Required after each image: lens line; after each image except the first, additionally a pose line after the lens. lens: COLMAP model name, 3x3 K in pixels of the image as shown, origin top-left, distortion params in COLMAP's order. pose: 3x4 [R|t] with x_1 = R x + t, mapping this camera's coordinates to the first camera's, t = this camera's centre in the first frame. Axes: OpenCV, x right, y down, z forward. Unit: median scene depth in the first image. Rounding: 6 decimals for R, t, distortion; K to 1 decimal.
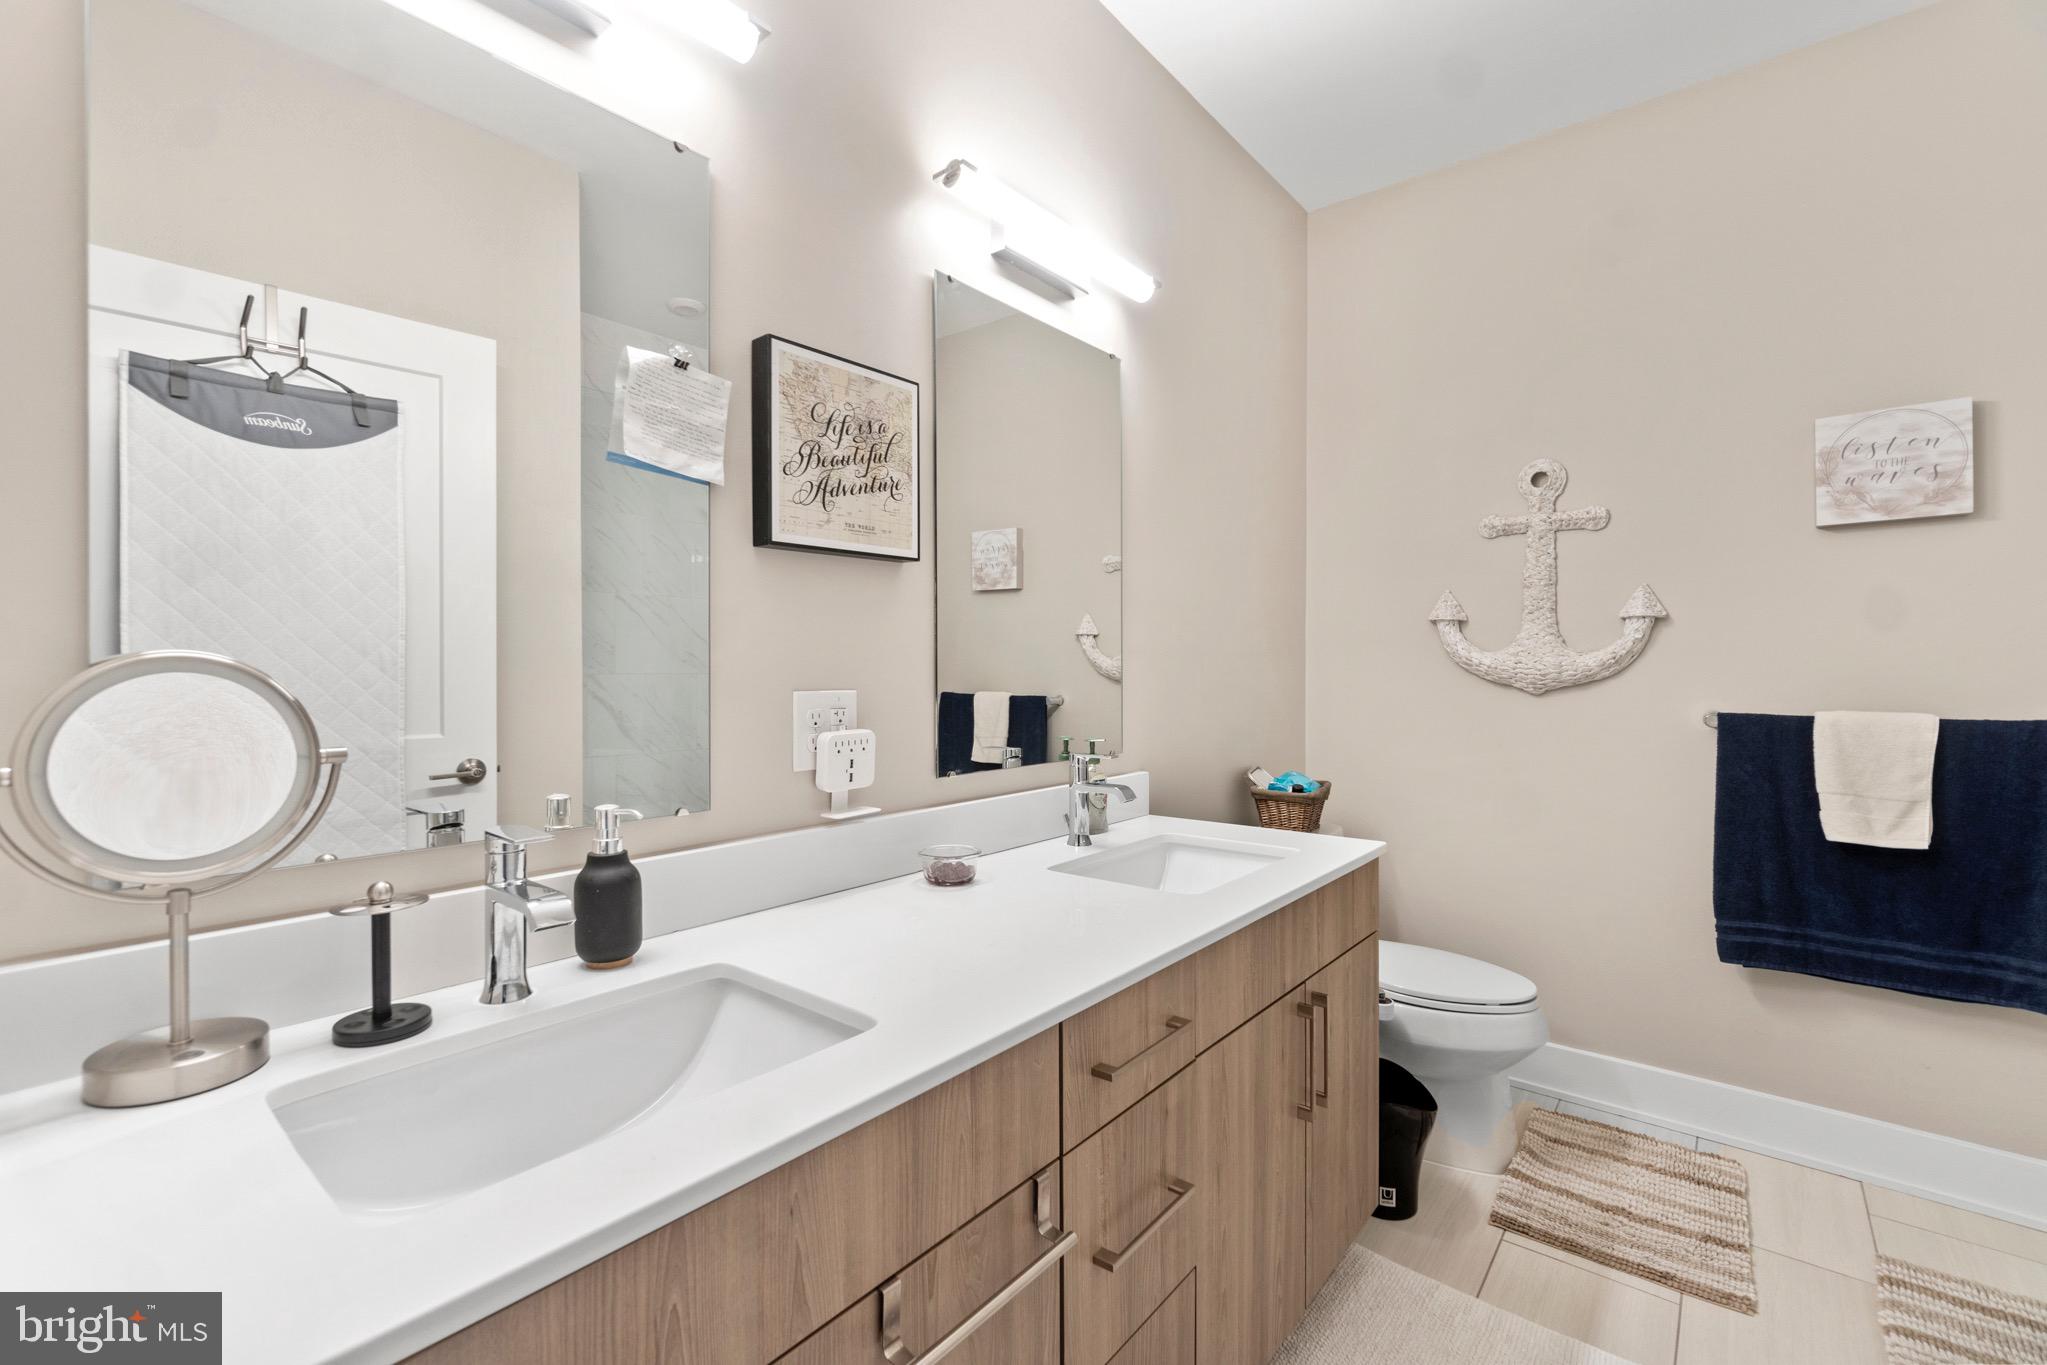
lens RADIAL K [[893.6, 0, 1014.7], [0, 893.6, 677.8], [0, 0, 1]] dist [-0.002496, 0.001239]
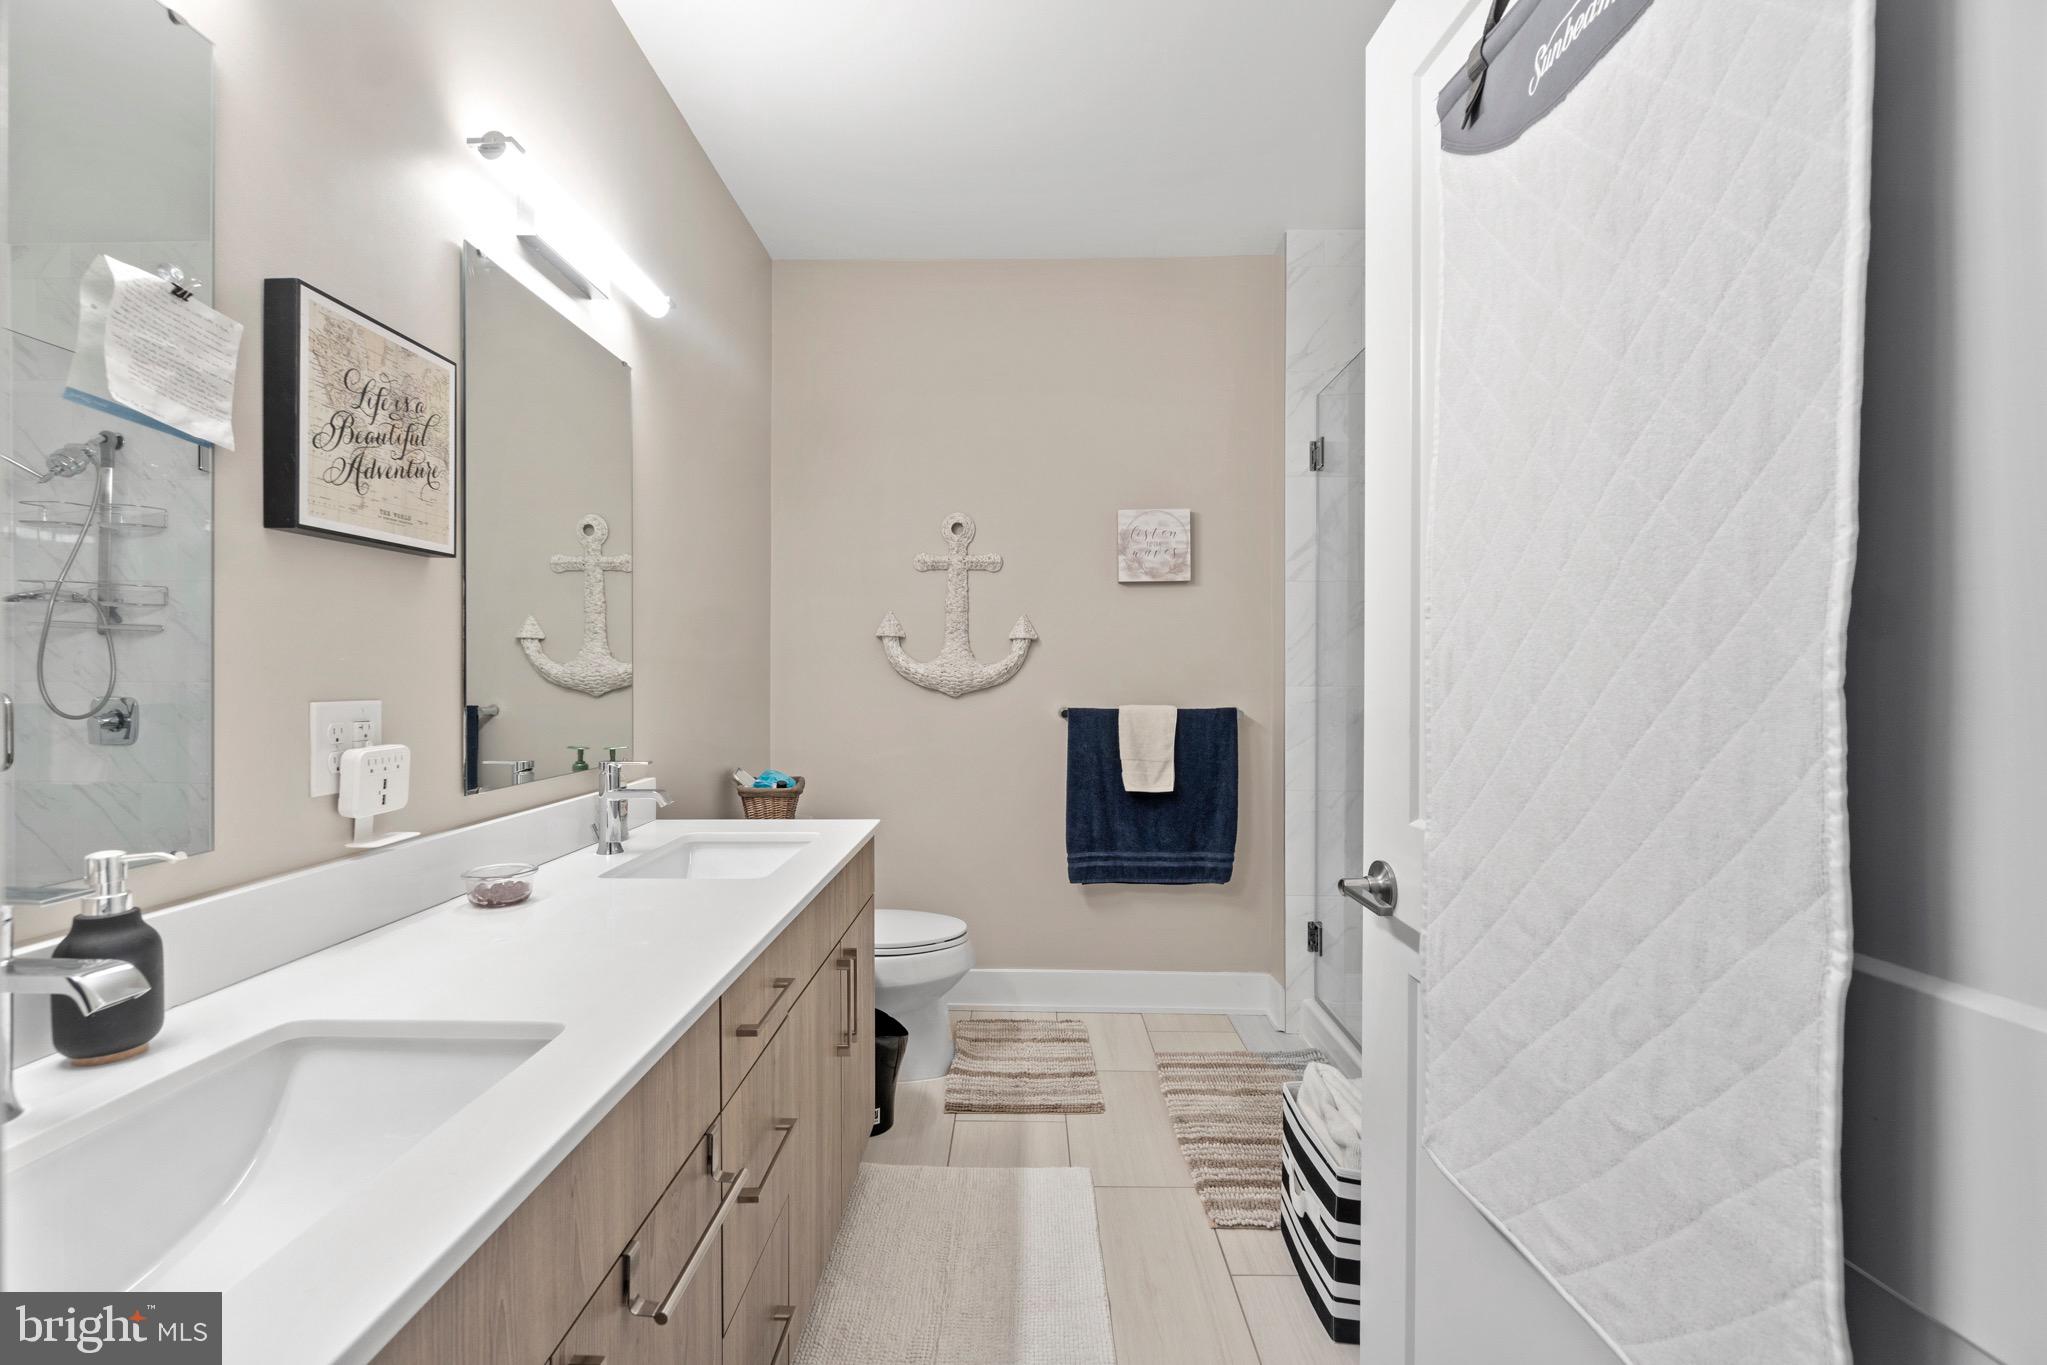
lens RADIAL K [[893.6, 0, 1020.3], [0, 893.6, 681.3], [0, 0, 1]] dist [-0.002496, 0.001239]
pose [[0.773602, -0.001073, 0.633670, -0.213274], [0.003355, 0.999991, -0.002403, -0.000256], [-0.633663, 0.003985, 0.773599, -0.062552]]
